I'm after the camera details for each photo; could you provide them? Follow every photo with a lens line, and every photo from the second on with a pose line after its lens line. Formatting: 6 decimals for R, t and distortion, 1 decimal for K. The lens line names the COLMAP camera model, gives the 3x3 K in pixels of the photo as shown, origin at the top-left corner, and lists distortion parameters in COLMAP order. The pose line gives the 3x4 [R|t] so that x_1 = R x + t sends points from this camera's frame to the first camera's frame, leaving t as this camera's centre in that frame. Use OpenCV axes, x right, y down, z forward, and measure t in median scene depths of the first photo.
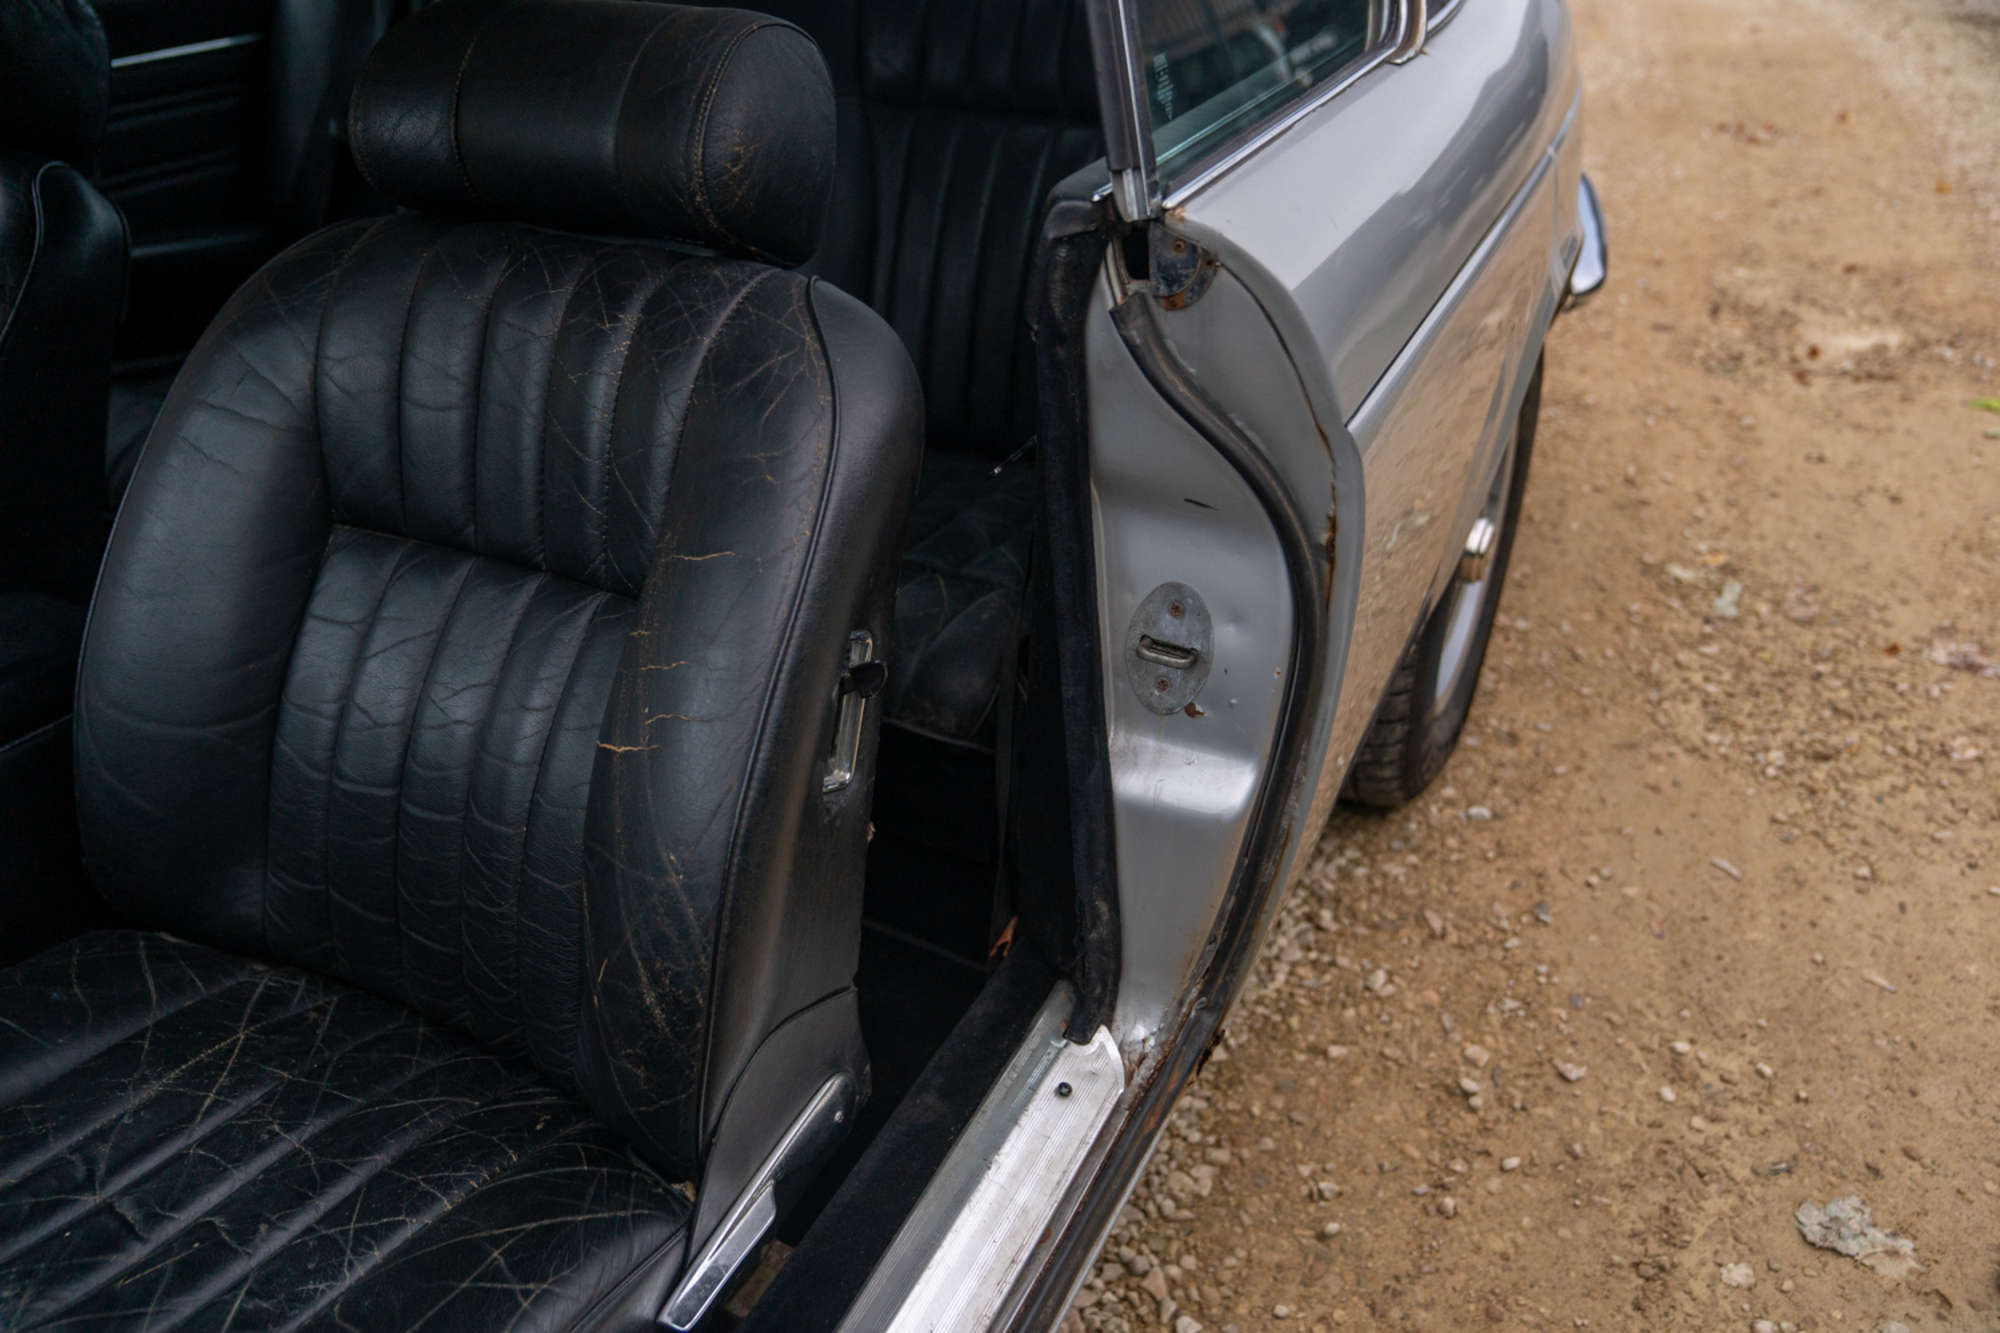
lens RADIAL K [[1523.9, 0, 1020.1], [0, 1523.9, 657.5], [0, 0, 1]] dist [-0.091695, 0.048887]
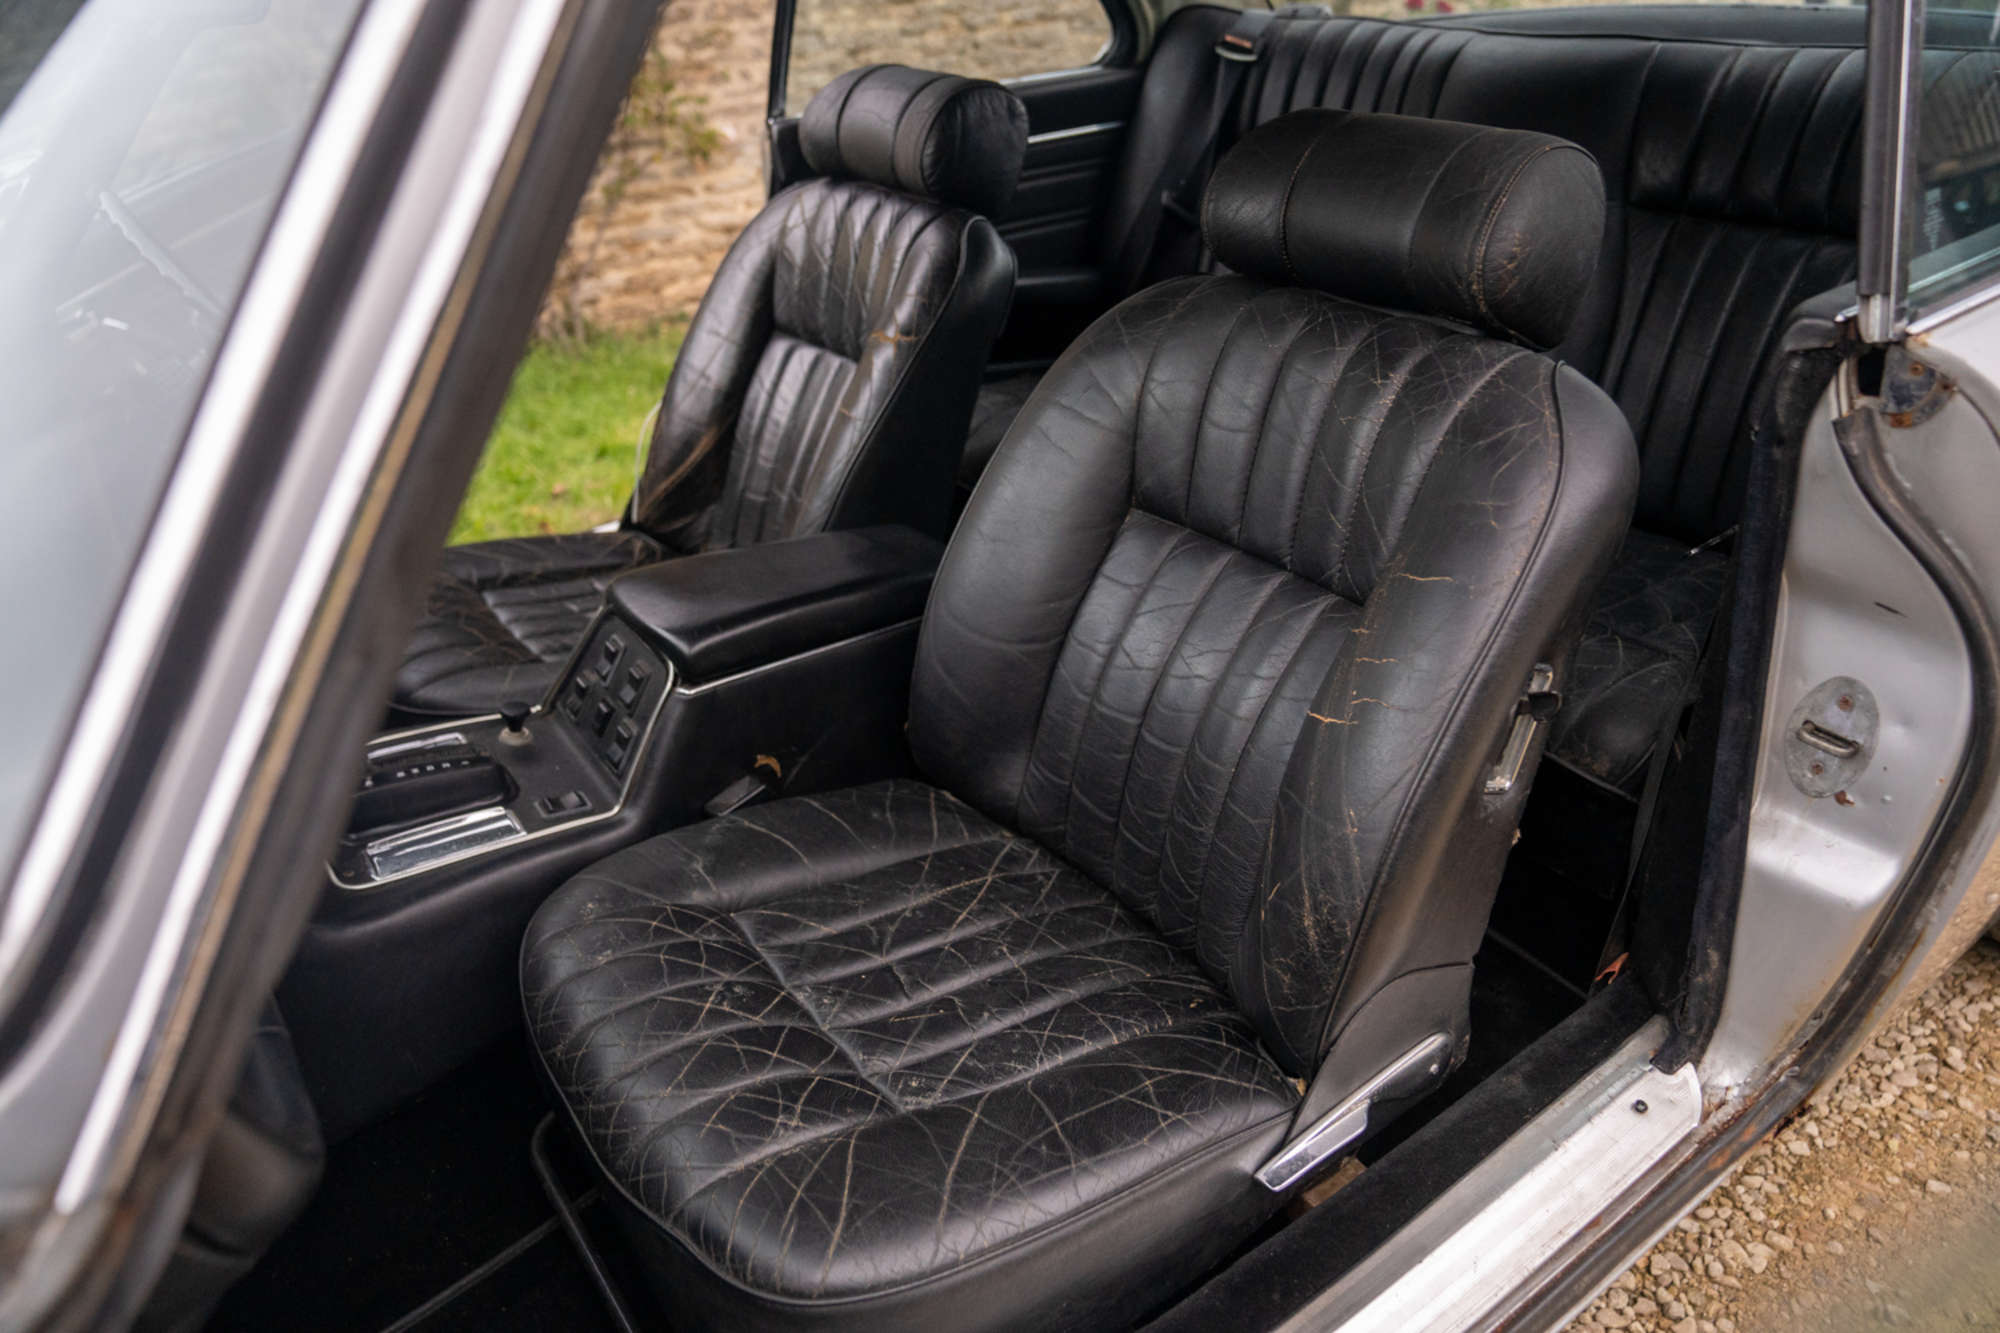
lens RADIAL K [[1401.6, 0, 994.1], [0, 1401.6, 665.0], [0, 0, 1]] dist [-0.119887, 0.085890]
pose [[0.874575, 0.188207, -0.446874, -0.001061], [-0.192775, 0.980593, 0.035712, 0.024386], [0.444923, 0.054913, 0.893884, -0.123895]]
